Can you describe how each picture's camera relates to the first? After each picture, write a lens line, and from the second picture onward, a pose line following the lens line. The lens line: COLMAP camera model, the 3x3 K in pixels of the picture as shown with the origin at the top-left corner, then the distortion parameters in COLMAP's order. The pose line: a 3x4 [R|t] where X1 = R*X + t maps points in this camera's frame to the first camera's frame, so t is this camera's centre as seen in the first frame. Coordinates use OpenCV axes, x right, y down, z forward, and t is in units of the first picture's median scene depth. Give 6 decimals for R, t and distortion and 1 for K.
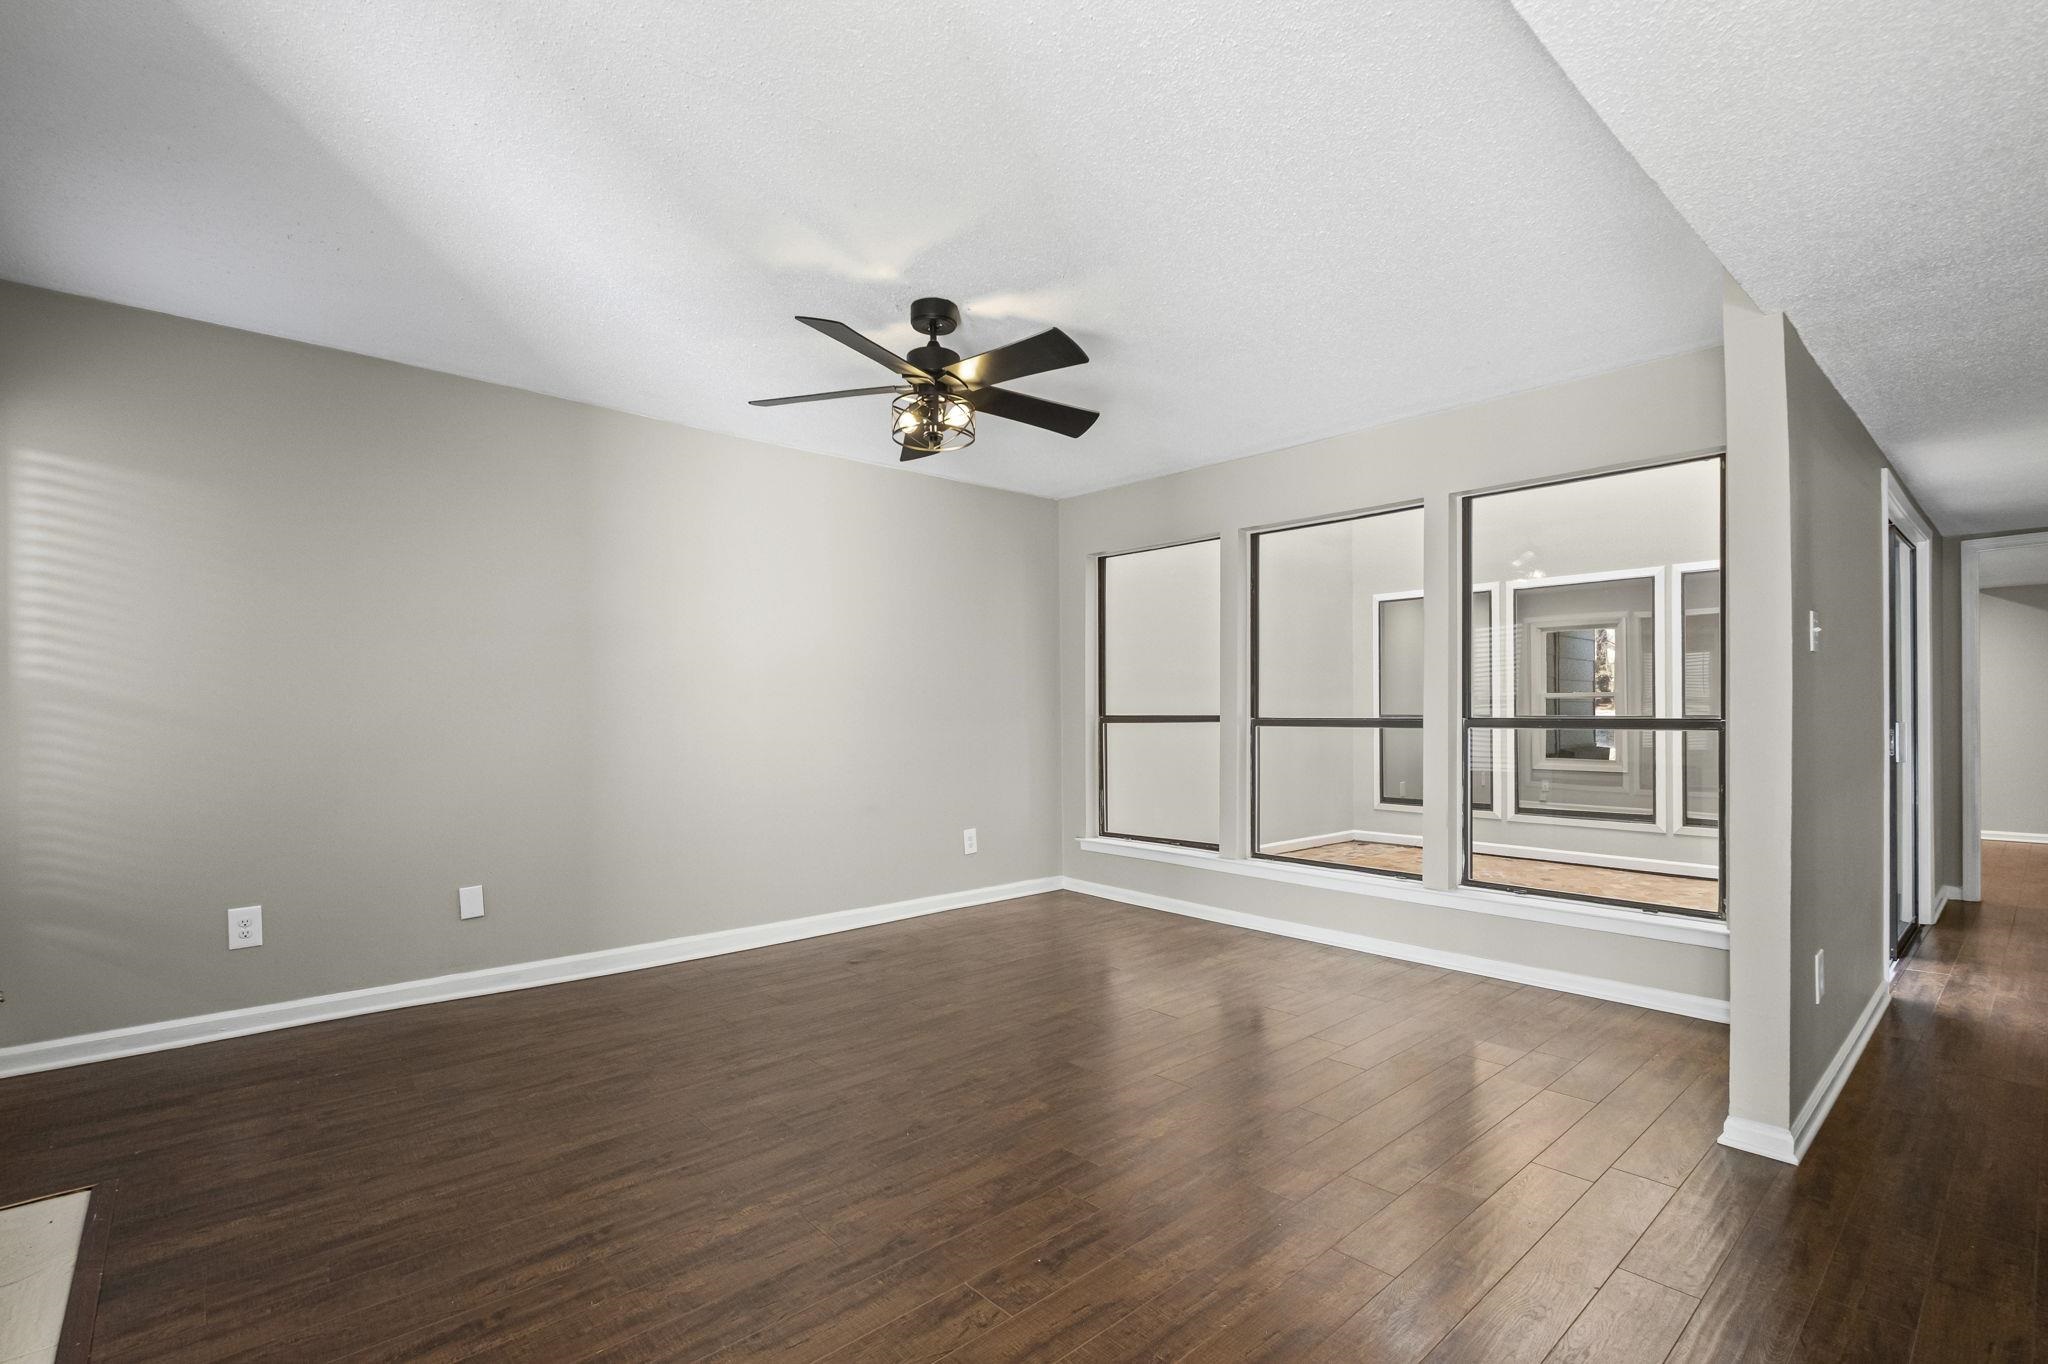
lens RADIAL K [[923.7, 0, 1028.8], [0, 923.7, 698.7], [0, 0, 1]] dist [-0.005055, -0.001077]
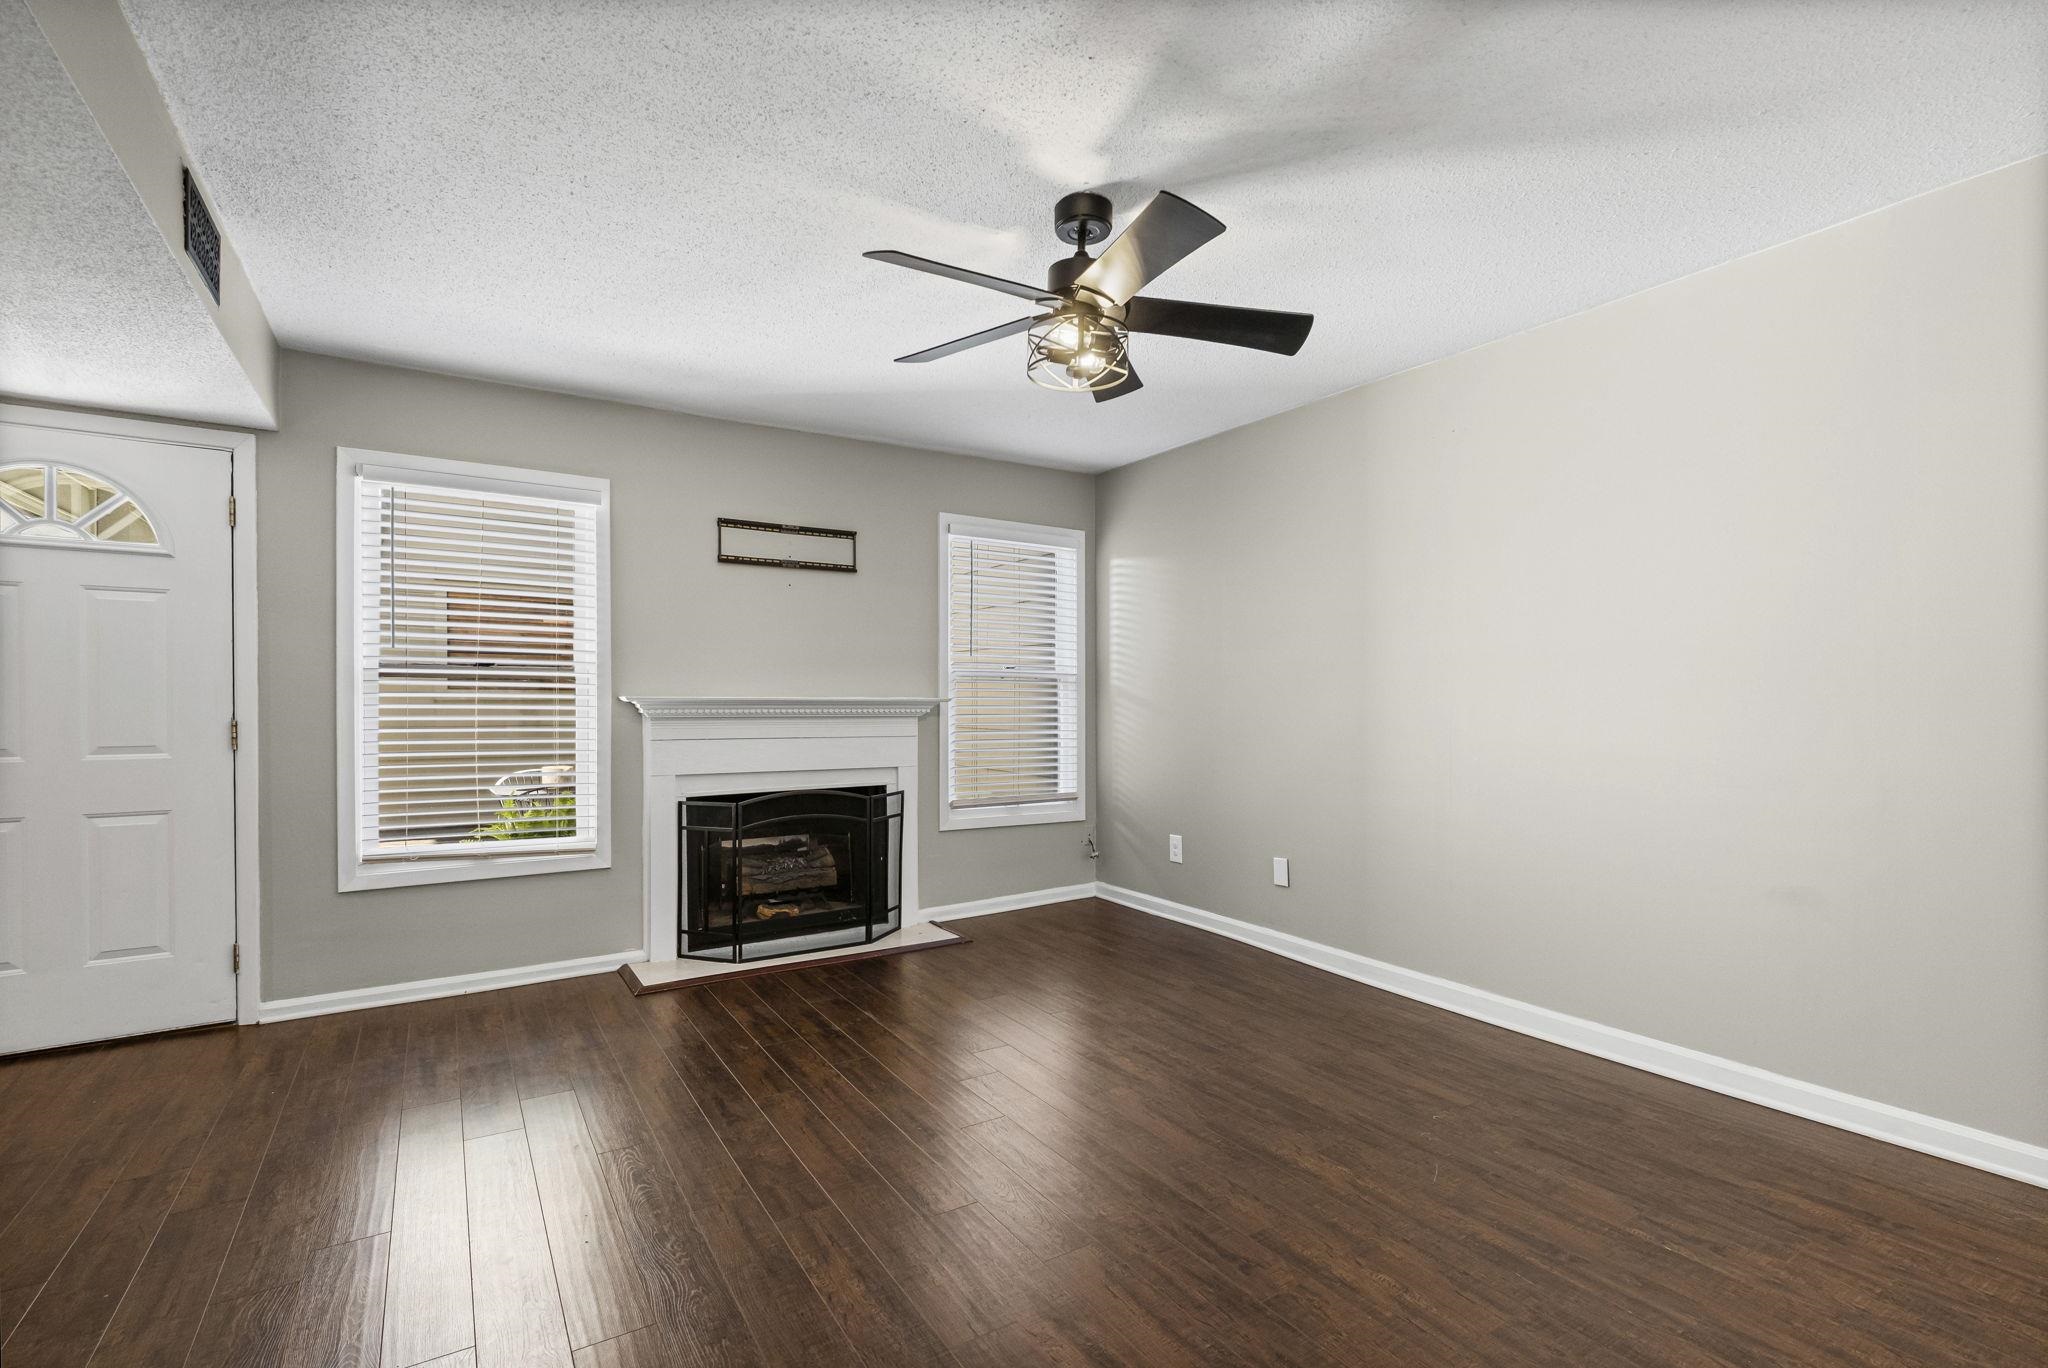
lens RADIAL K [[923.7, 0, 1029.7], [0, 923.7, 686.2], [0, 0, 1]] dist [-0.005055, -0.001077]
pose [[-0.168157, -0.010275, -0.985707, 0.624742], [0.010089, 0.999875, -0.012144, 0.000809], [0.985709, -0.011987, -0.168032, 0.953119]]
